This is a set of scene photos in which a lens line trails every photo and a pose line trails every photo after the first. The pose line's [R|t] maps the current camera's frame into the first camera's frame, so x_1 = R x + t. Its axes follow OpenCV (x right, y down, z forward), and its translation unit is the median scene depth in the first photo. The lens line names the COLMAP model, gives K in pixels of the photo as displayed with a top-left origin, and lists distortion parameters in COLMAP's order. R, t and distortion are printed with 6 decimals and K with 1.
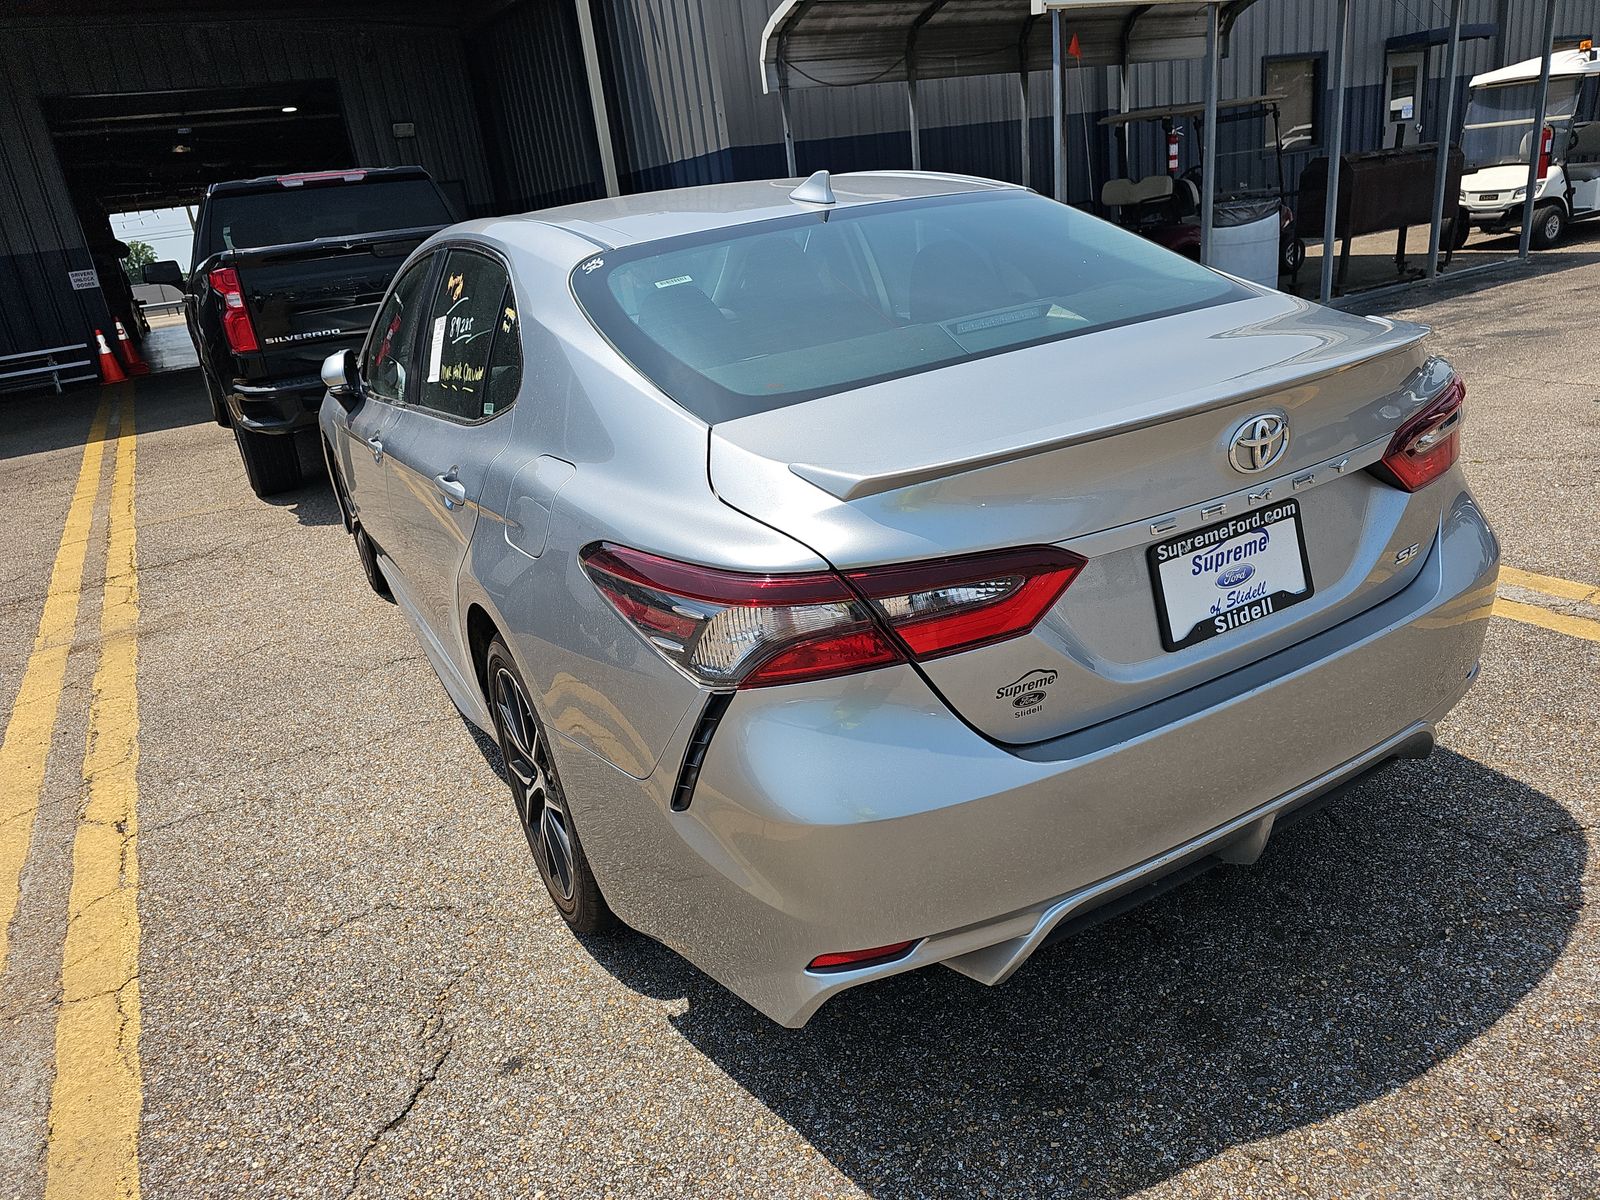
lens RADIAL K [[1074.3, 0, 796.1], [0, 1074.3, 595.3], [0, 0, 1]] dist [0.038731, -0.044482]
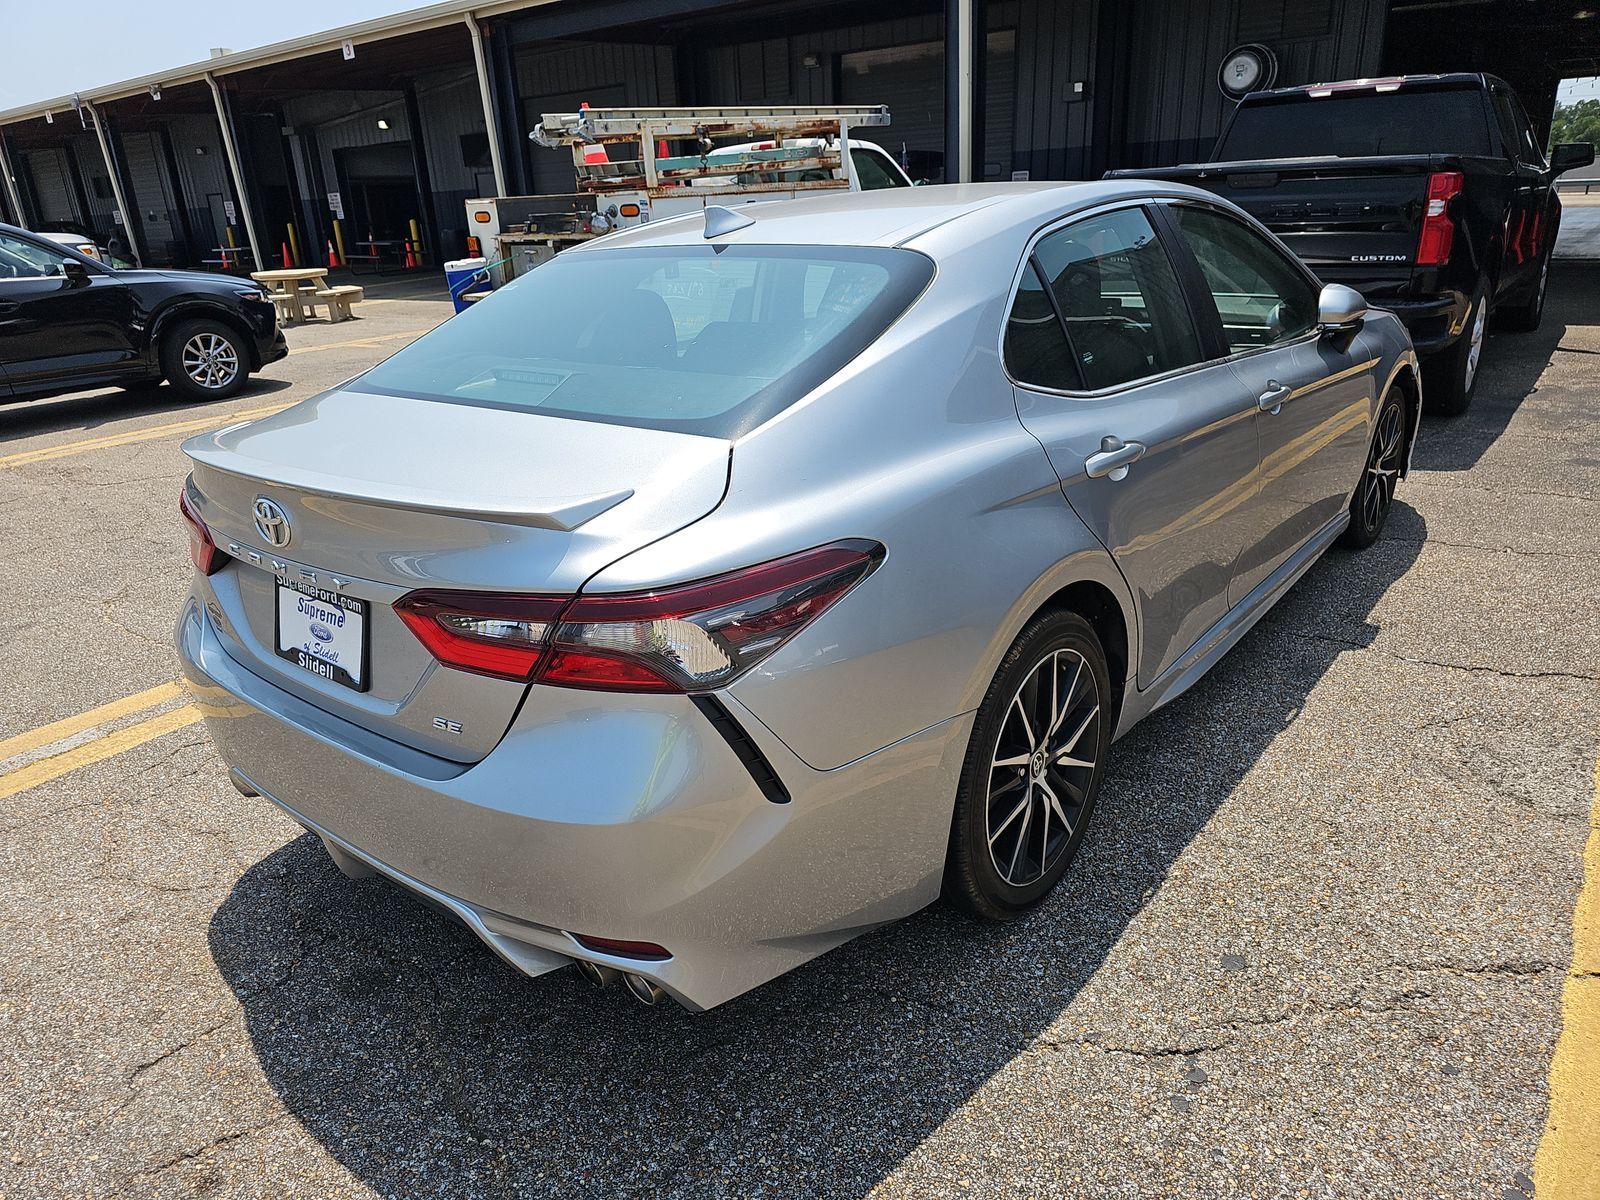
lens RADIAL K [[1072.8, 0, 800.0], [0, 1072.8, 600.0], [0, 0, 1]] dist [0.040737, -0.056800]
pose [[0.372247, 0.418231, -0.828562, 1.494586], [-0.309872, 0.897497, 0.313812, -0.546104], [0.874878, 0.139933, 0.463689, 0.846287]]
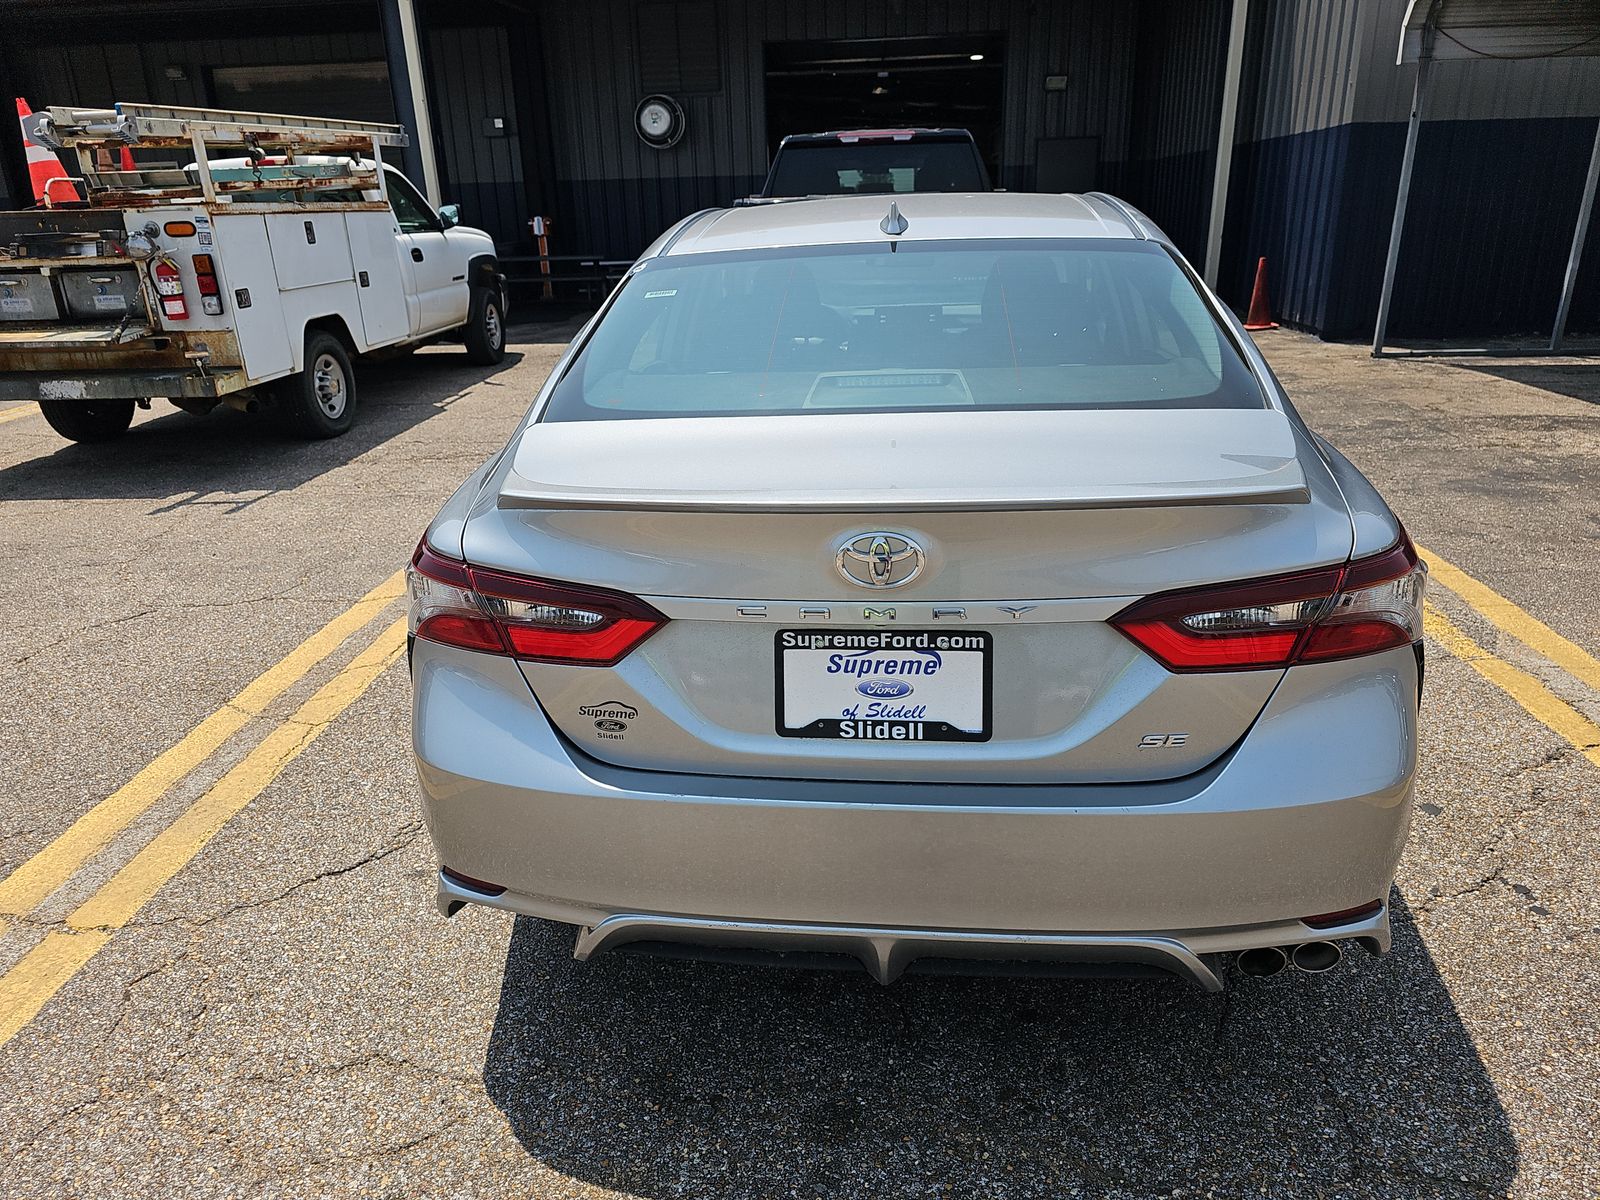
lens RADIAL K [[1074.3, 0, 796.1], [0, 1074.3, 595.3], [0, 0, 1]] dist [0.038731, -0.044482]
pose [[0.813181, 0.283756, -0.508153, 0.808040], [-0.260299, 0.958225, 0.118532, -0.191688], [0.520558, 0.035884, 0.853072, 0.134872]]
